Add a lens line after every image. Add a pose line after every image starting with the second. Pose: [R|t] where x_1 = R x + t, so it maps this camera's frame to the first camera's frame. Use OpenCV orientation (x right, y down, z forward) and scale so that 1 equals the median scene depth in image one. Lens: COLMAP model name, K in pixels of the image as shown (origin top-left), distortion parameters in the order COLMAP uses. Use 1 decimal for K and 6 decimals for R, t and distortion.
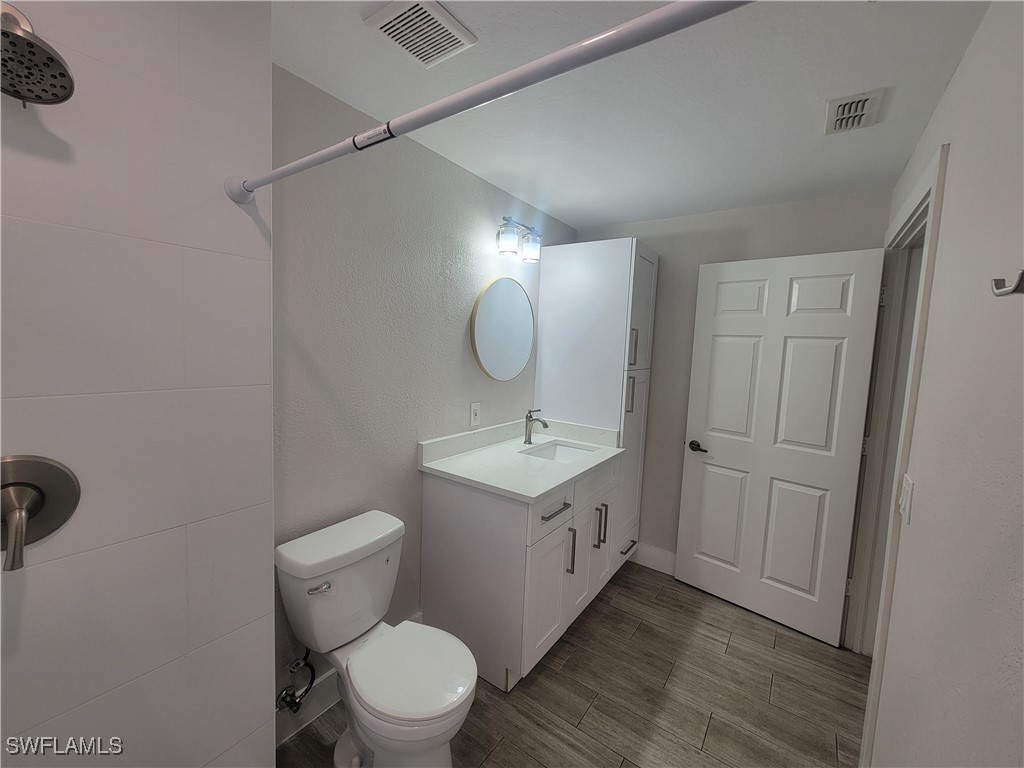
lens RADIAL K [[419.3, 0, 509.9], [0, 419.3, 382.2], [0, 0, 1]] dist [-0.005940, 0.000155]
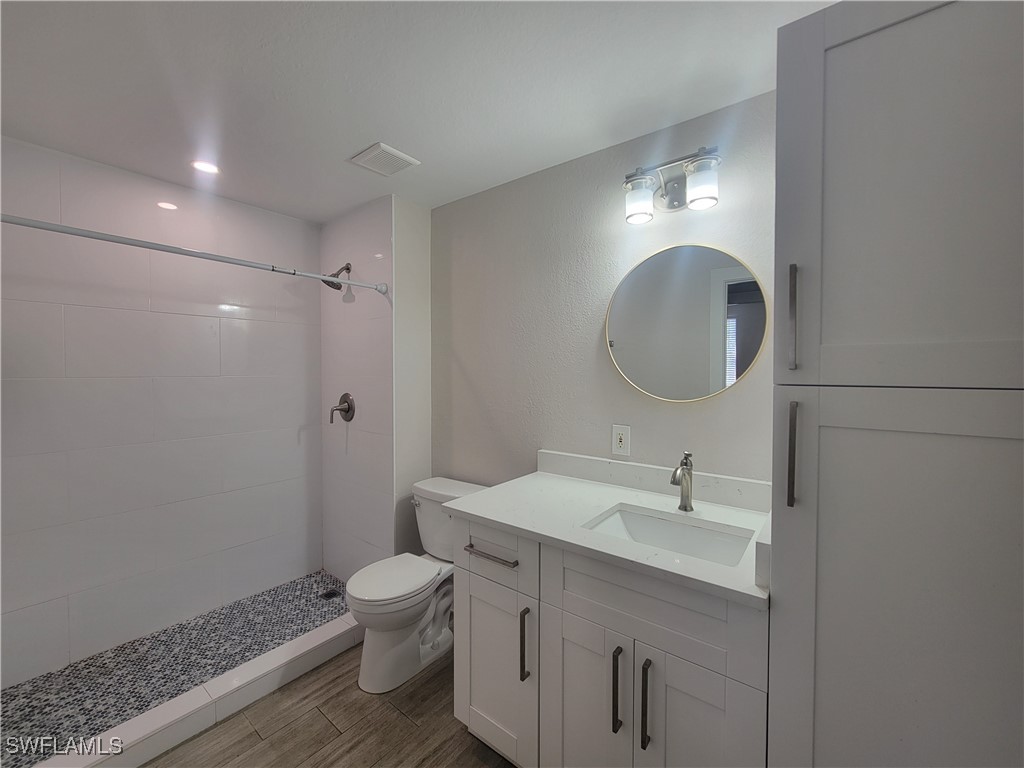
lens RADIAL K [[419.3, 0, 510.9], [0, 419.3, 379.1], [0, 0, 1]] dist [-0.005940, 0.000155]
pose [[-0.061563, -0.018871, -0.997925, 0.795057], [-0.096244, 0.995274, -0.012883, -0.006171], [0.993452, 0.095251, -0.063088, 0.951089]]
